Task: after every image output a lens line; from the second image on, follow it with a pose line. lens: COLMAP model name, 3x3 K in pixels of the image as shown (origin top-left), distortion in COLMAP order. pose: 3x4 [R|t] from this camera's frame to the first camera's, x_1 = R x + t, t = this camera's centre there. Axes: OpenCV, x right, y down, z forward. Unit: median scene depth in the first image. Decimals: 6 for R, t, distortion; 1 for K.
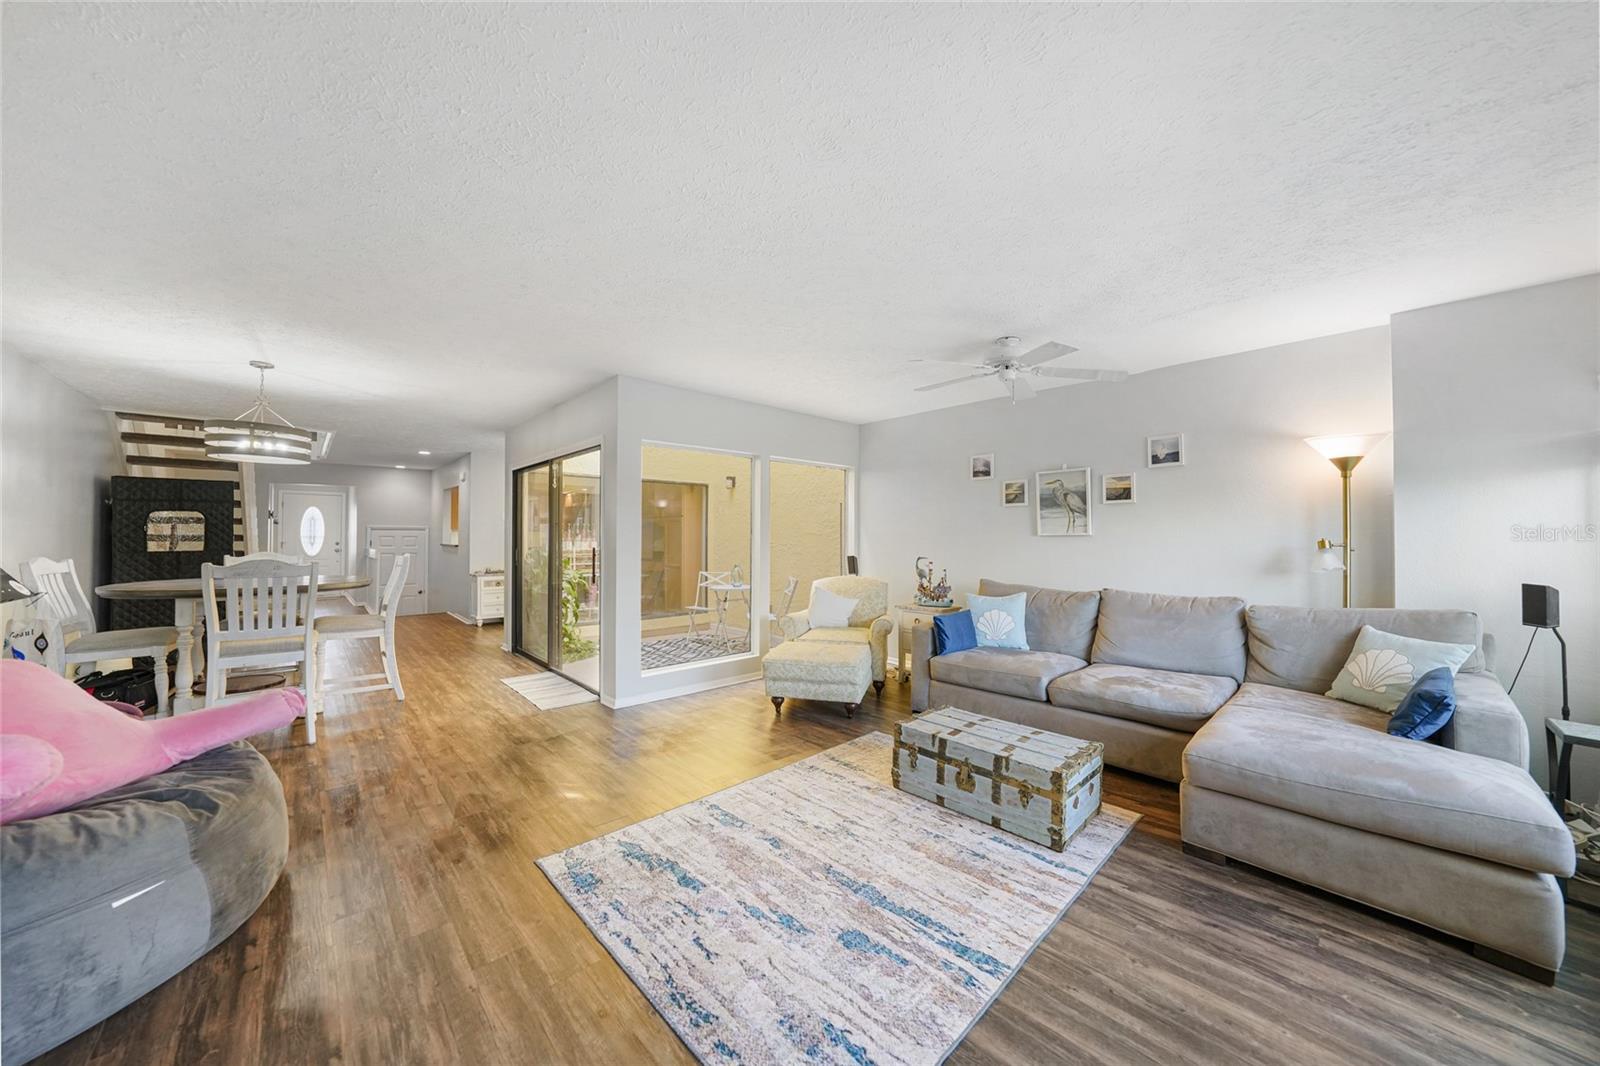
lens RADIAL K [[558.7, 0, 805.3], [0, 558.7, 533.7], [0, 0, 1]] dist [0.000125, -0.000004]
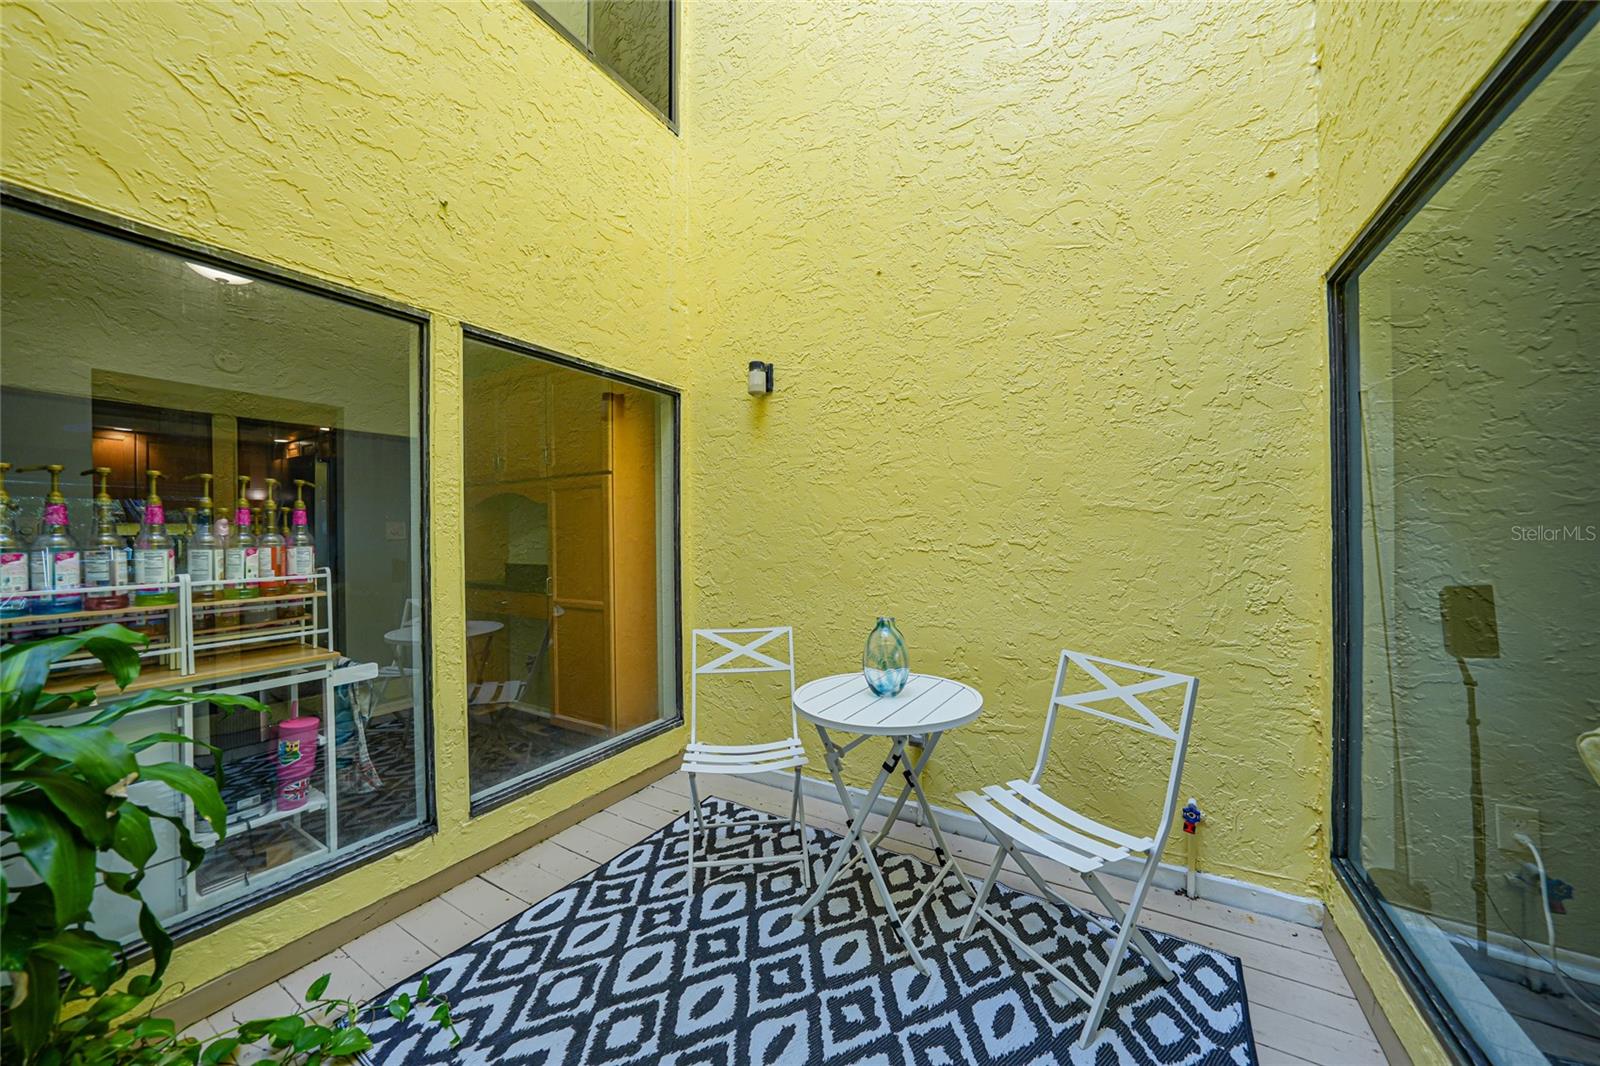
lens RADIAL K [[558.7, 0, 797.4], [0, 558.7, 538.2], [0, 0, 1]] dist [0.000125, -0.000004]
pose [[0.957190, -0.005793, 0.289401, -0.207713], [0.002608, 0.999932, 0.011387, 0.008715], [-0.289447, -0.010145, 0.957140, 0.611999]]
